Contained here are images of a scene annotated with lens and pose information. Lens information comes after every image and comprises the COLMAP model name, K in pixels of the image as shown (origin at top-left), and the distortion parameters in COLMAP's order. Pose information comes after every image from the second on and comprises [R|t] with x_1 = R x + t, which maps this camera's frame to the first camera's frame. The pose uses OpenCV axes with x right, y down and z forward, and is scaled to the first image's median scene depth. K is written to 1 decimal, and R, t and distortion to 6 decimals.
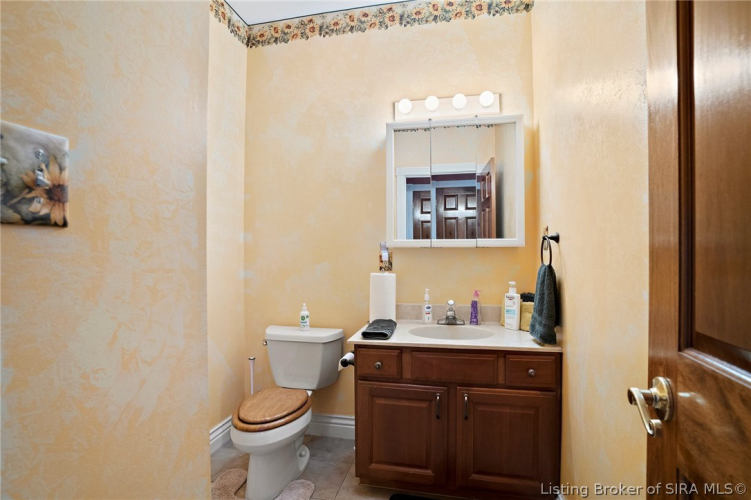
lens RADIAL K [[374.7, 0, 375.4], [0, 374.7, 257.9], [0, 0, 1]] dist [-0.101600, 0.066054]
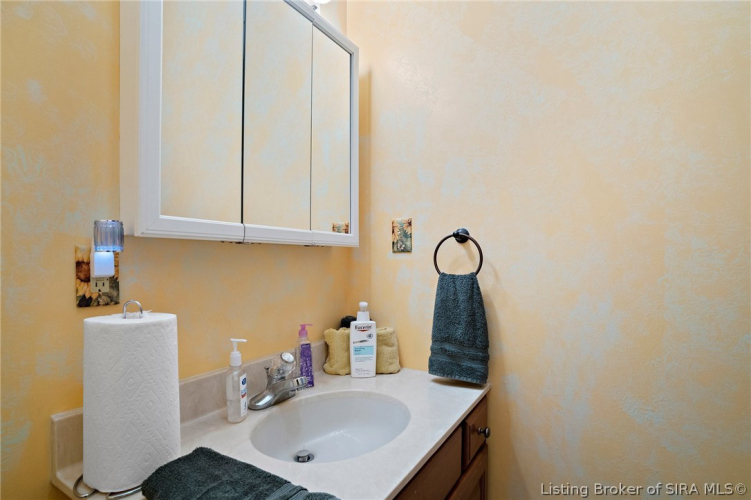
lens RADIAL K [[377.2, 0, 376.2], [0, 377.2, 266.7], [0, 0, 1]] dist [-0.053450, 0.000971]
pose [[0.313808, -0.013308, 0.949393, -0.216663], [0.008213, 0.999902, 0.011301, -0.002799], [-0.949451, 0.004251, 0.313887, 0.717265]]
